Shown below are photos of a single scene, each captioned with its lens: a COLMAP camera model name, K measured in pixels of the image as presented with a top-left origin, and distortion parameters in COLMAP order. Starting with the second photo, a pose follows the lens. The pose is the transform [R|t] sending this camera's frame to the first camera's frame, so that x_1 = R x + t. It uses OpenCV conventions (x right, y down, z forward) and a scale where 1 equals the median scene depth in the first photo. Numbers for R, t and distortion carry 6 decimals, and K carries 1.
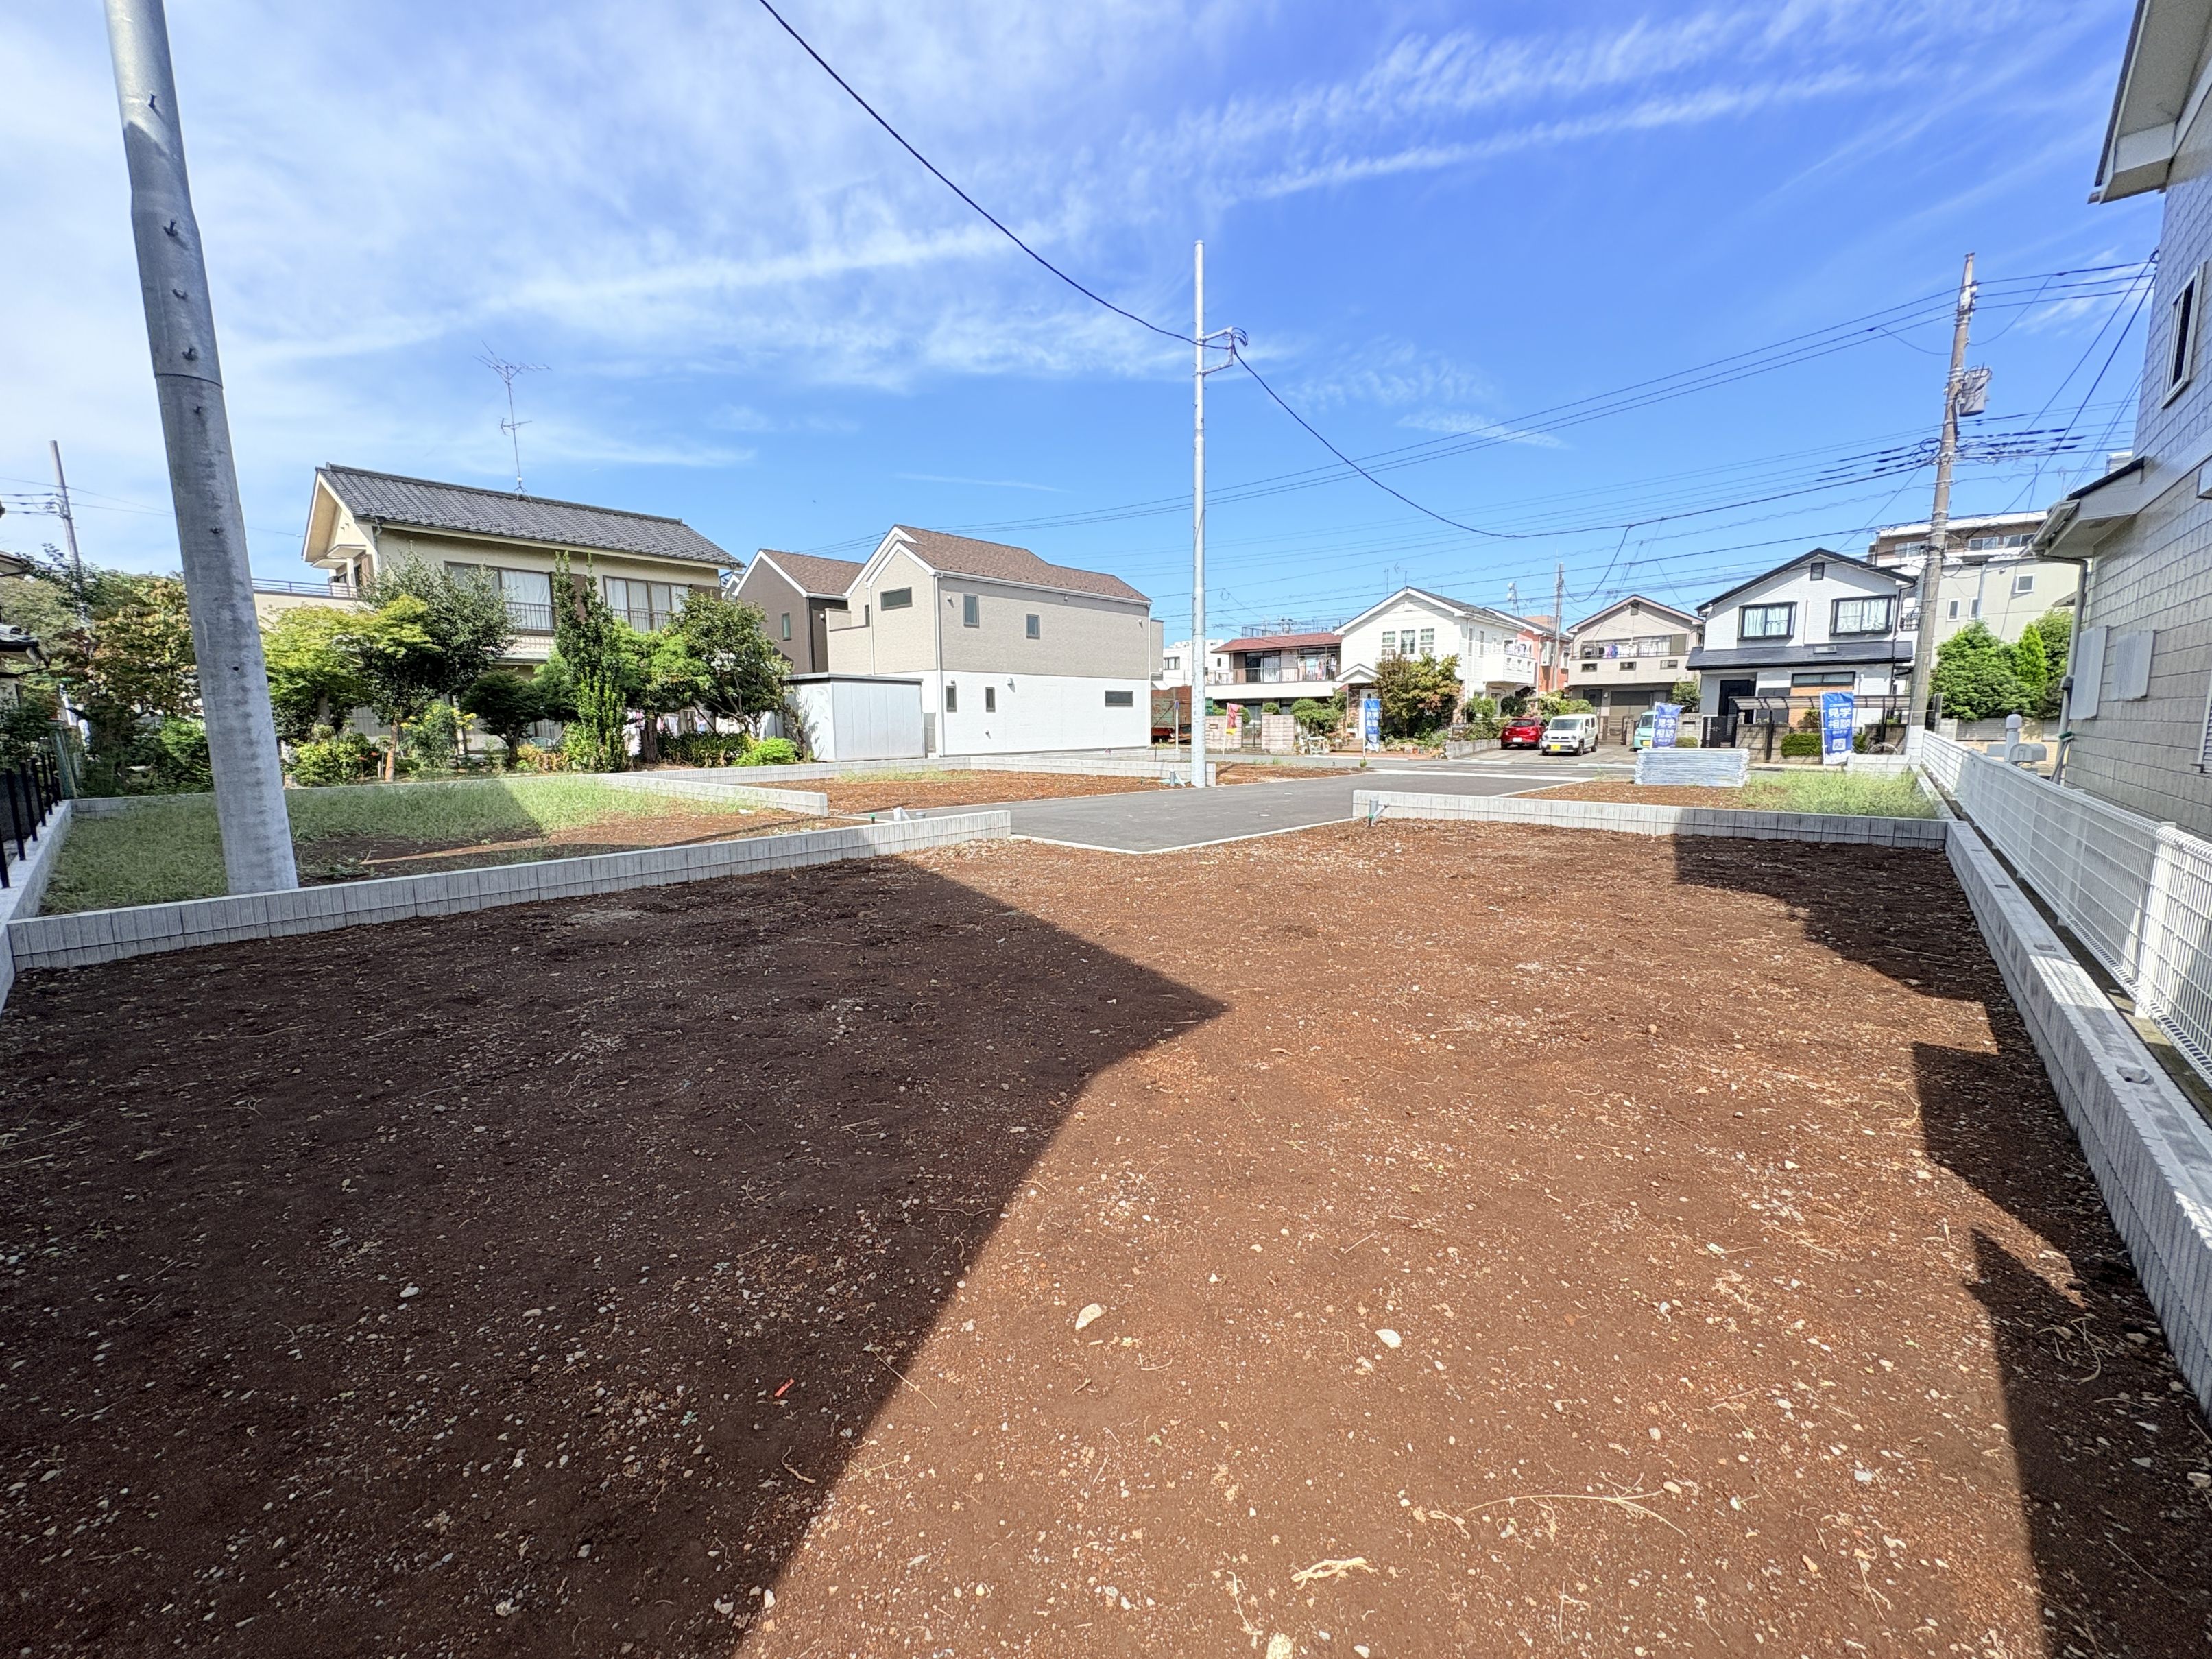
lens RADIAL K [[880.3, 0, 1113.9], [0, 880.3, 816.8], [0, 0, 1]] dist [0.001298, 0.000234]
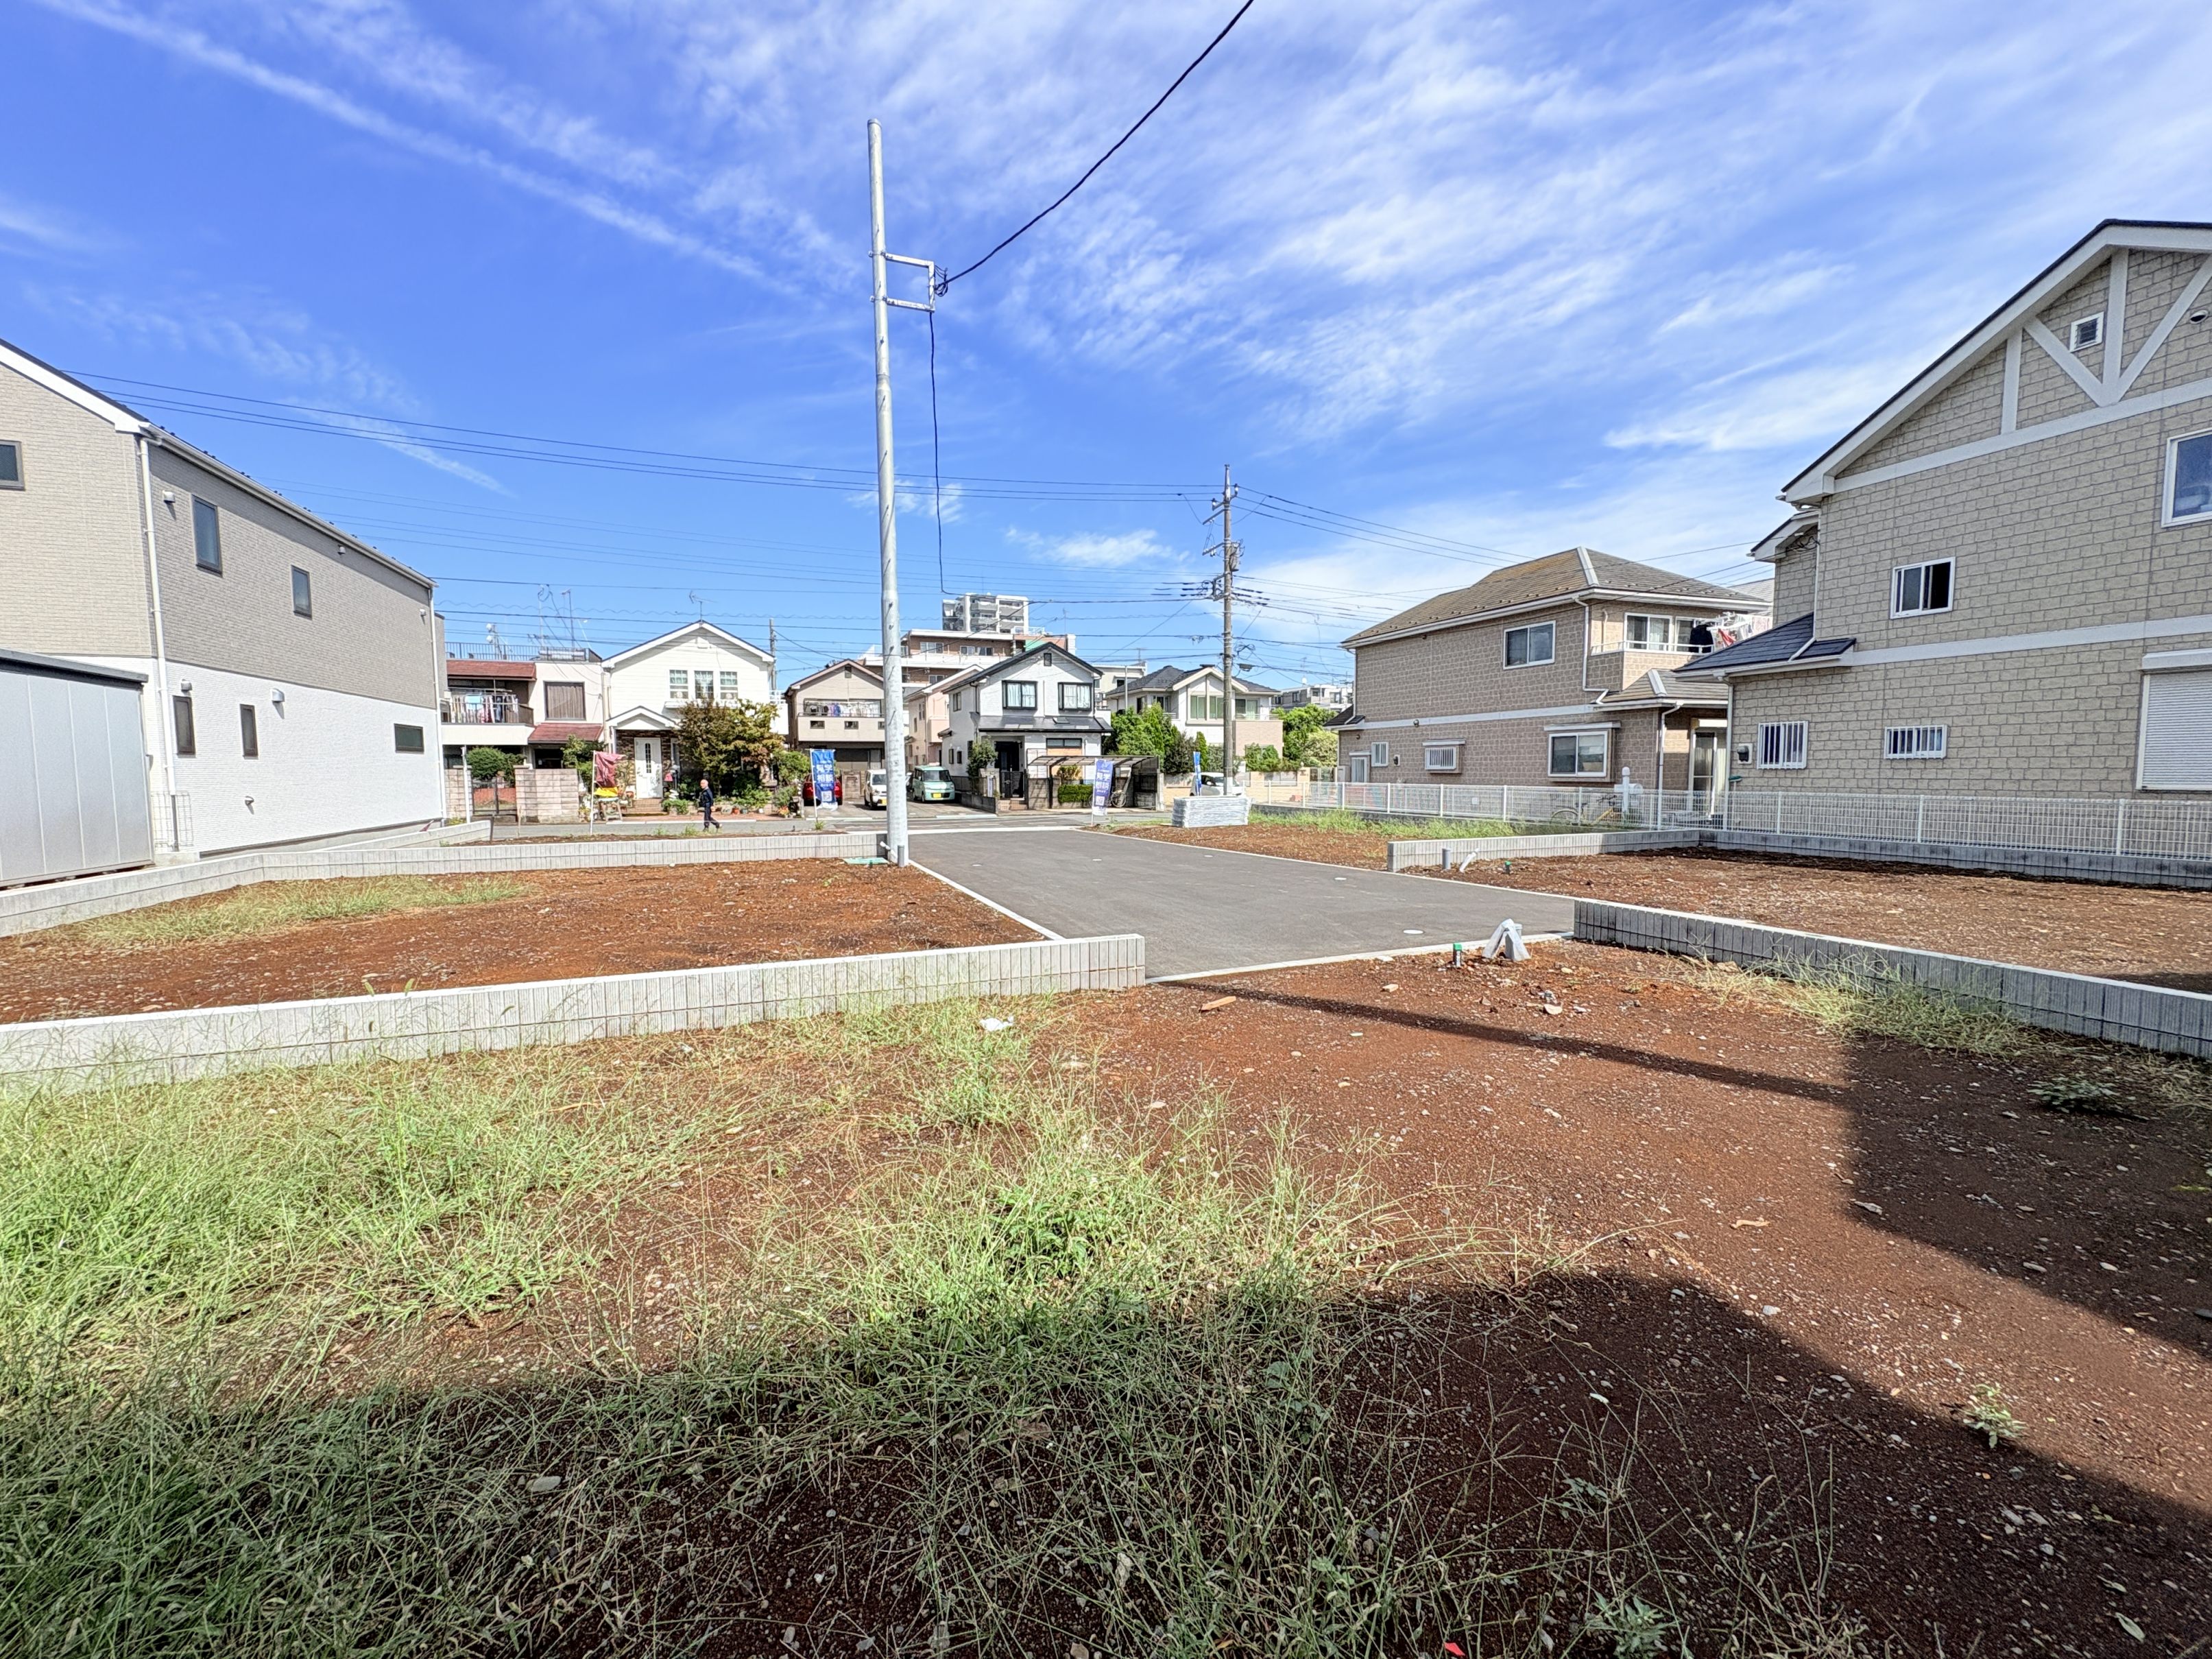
lens RADIAL K [[880.3, 0, 1105.6], [0, 880.3, 780.9], [0, 0, 1]] dist [0.001298, 0.000234]
pose [[0.475360, -0.007114, 0.879763, -0.233096], [0.100007, 0.993923, -0.045999, -0.027199], [-0.874089, 0.109849, 0.473182, 0.263388]]
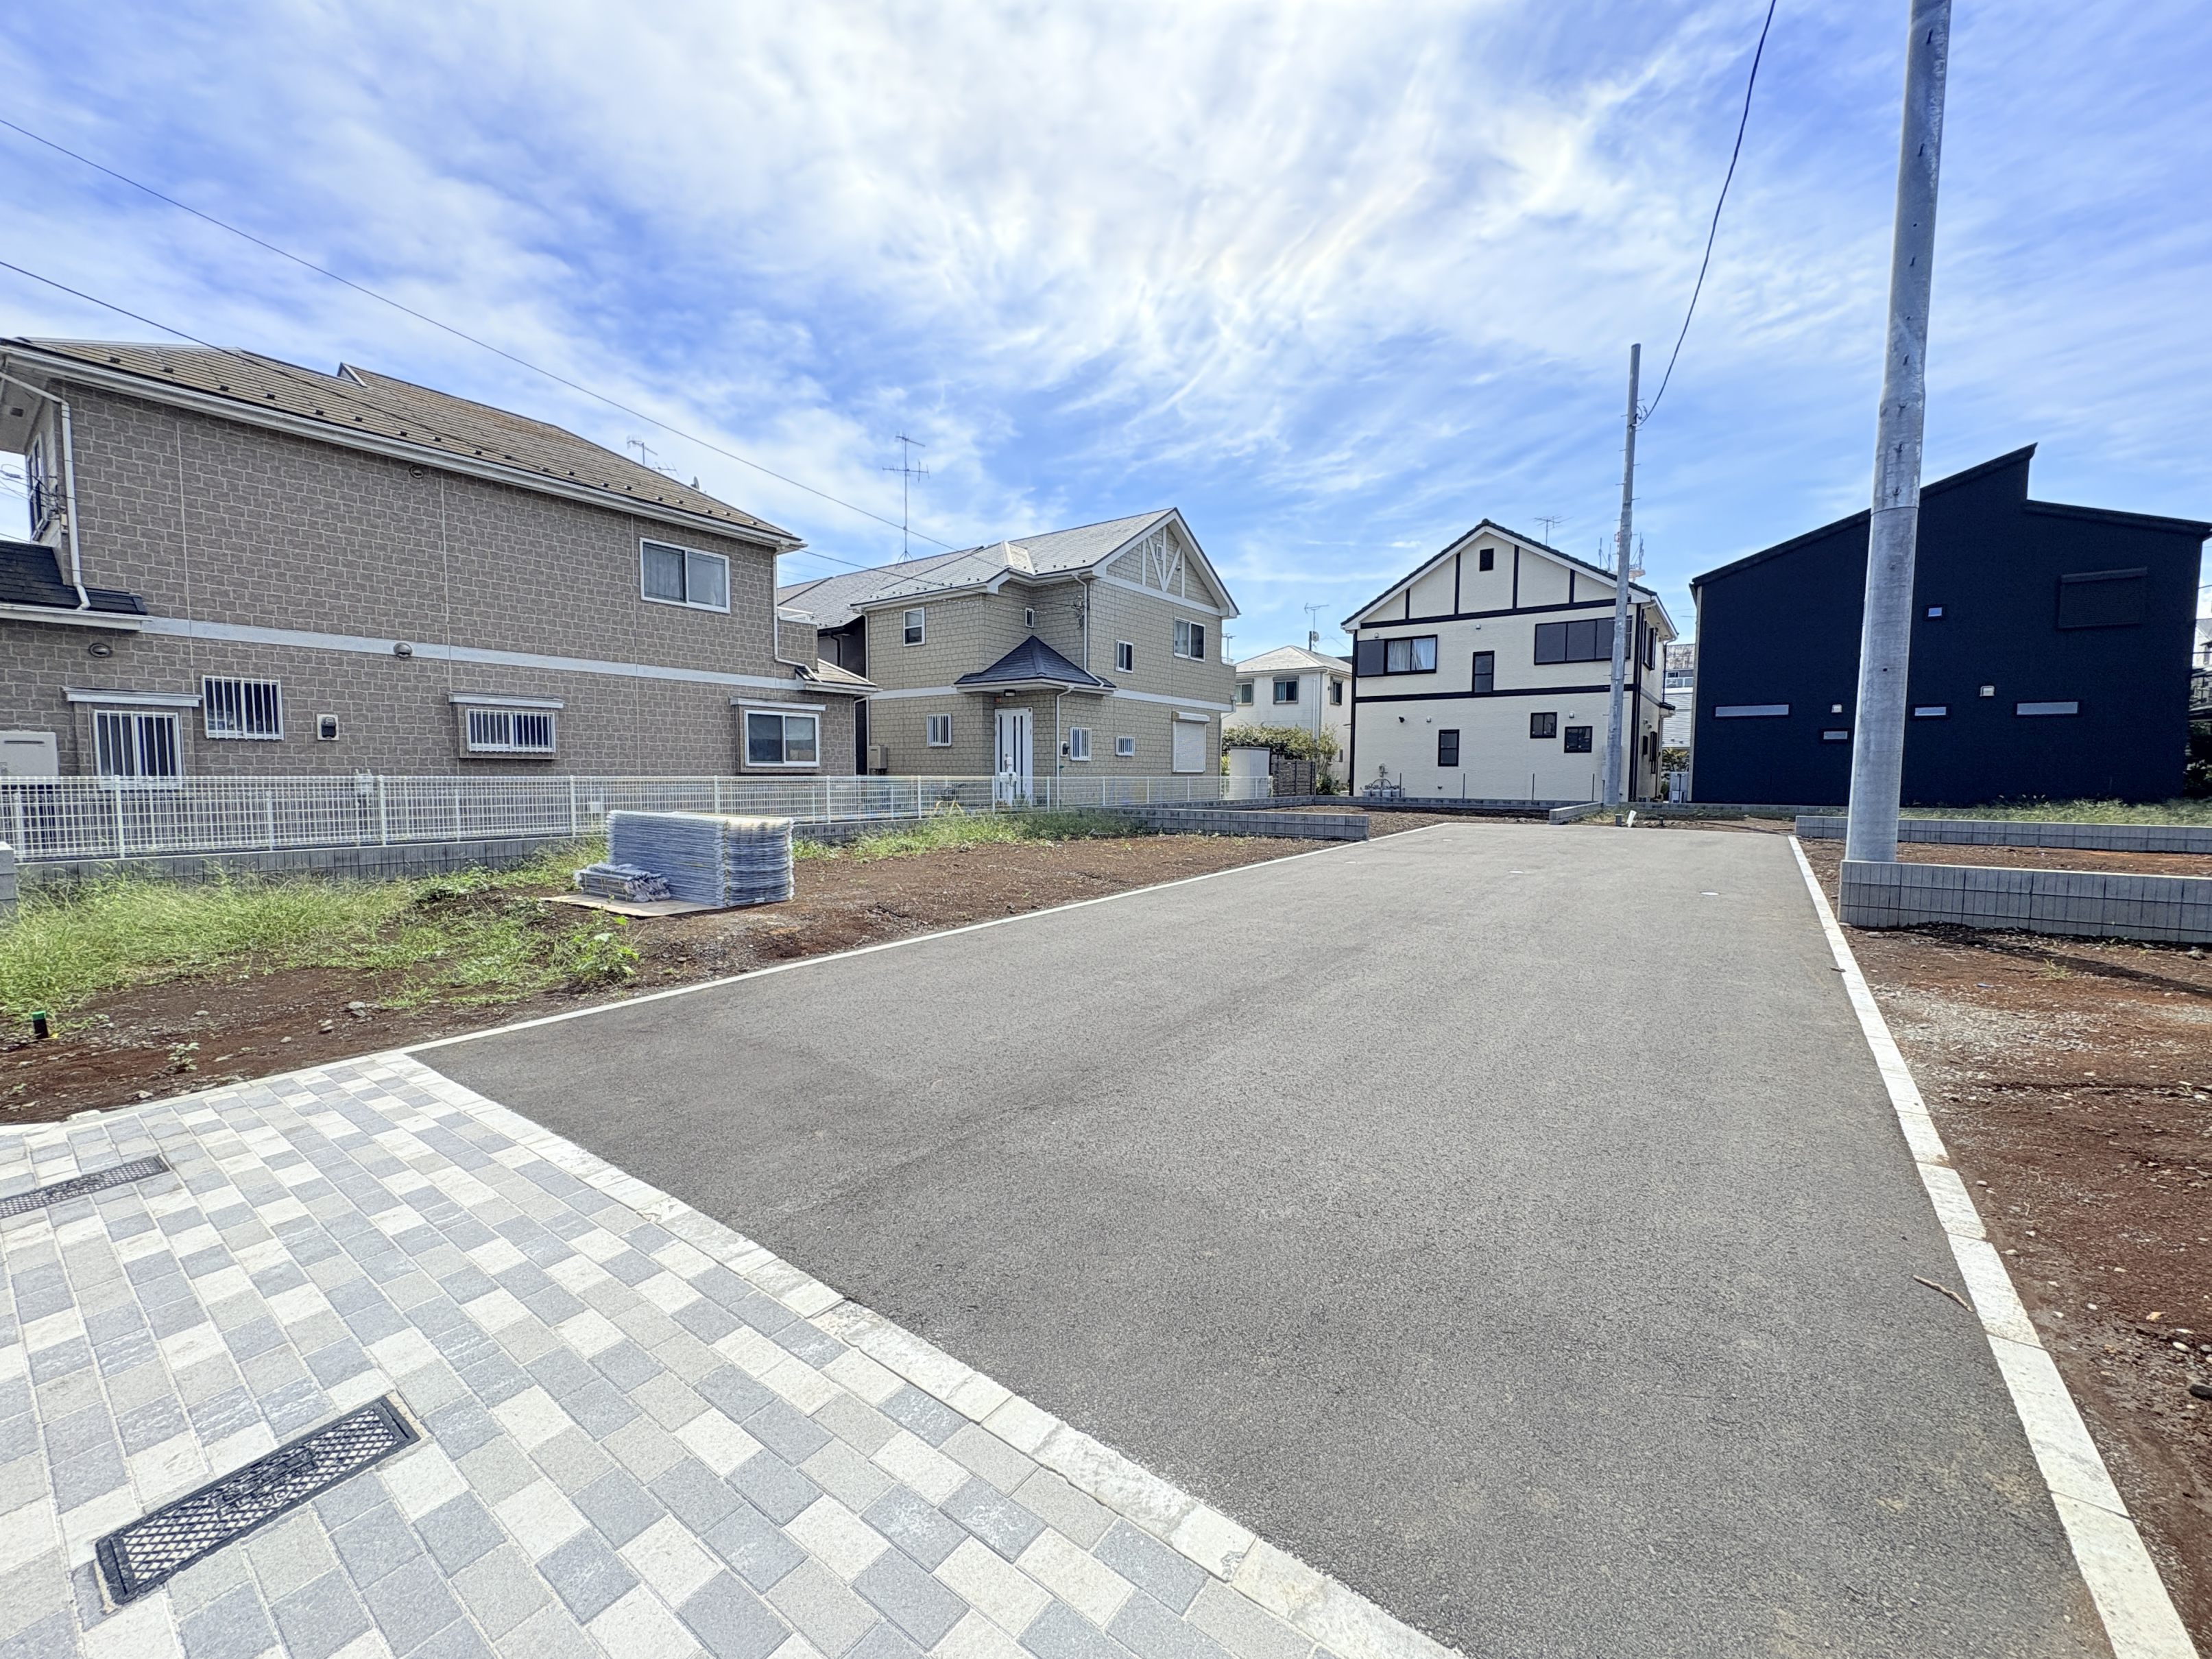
lens RADIAL K [[880.3, 0, 1103.2], [0, 880.3, 818.2], [0, 0, 1]] dist [0.001298, 0.000234]
pose [[-0.997611, 0.008243, -0.068586, 0.235104], [-0.002983, 0.986788, 0.161992, -0.070140], [0.069015, 0.161810, -0.984406, 0.692769]]
